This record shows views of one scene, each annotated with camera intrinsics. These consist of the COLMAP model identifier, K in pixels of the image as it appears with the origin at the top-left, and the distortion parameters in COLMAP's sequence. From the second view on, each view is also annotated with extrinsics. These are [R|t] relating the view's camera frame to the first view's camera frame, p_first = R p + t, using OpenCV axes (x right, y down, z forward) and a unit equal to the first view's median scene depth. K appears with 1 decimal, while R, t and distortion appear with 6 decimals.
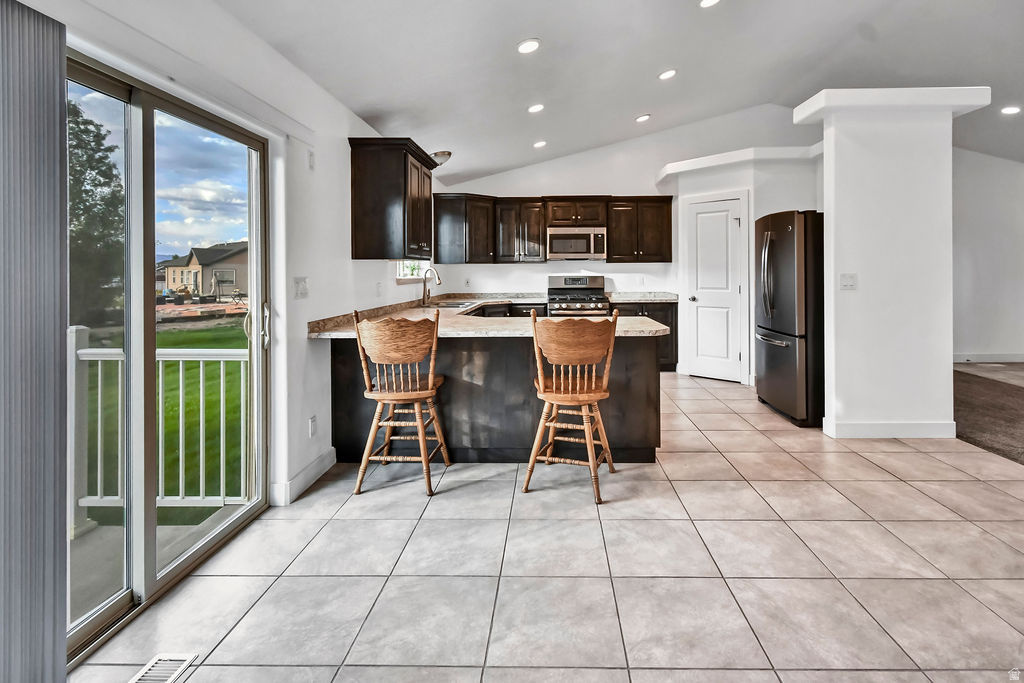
lens RADIAL K [[488.8, 0, 536.8], [0, 488.8, 270.0], [0, 0, 1]] dist [-0.000785, -0.000868]
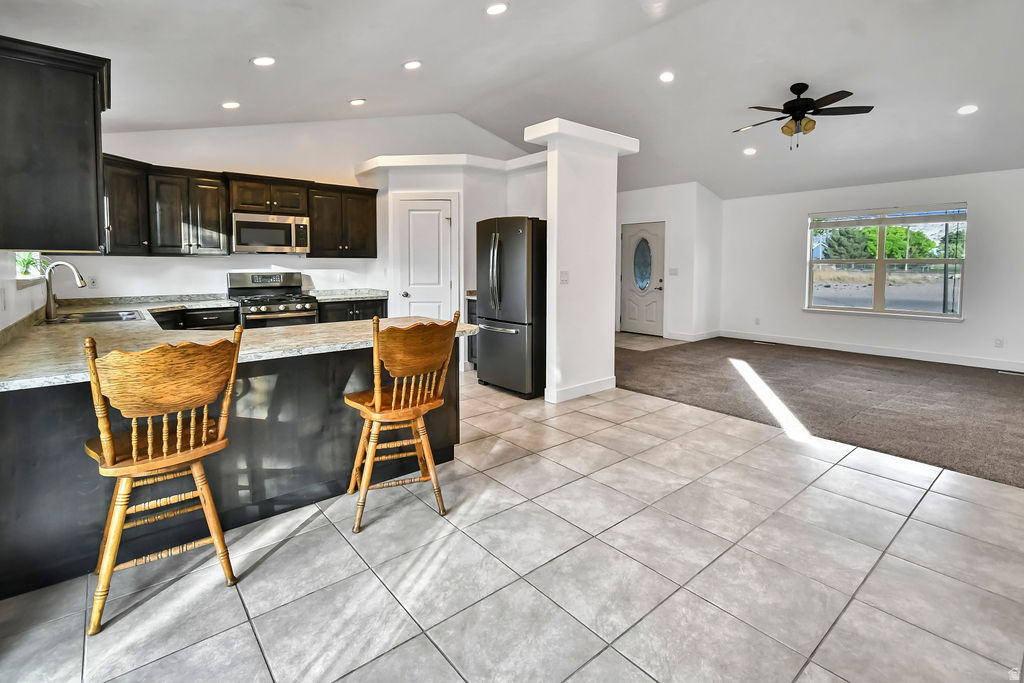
lens RADIAL K [[484.4, 0, 514.3], [0, 484.4, 287.8], [0, 0, 1]] dist [0.003374, -0.000267]
pose [[0.746808, -0.025828, 0.664538, -0.280964], [-0.007677, 0.998844, 0.047449, -0.007448], [-0.664995, -0.040537, 0.745747, 0.160479]]
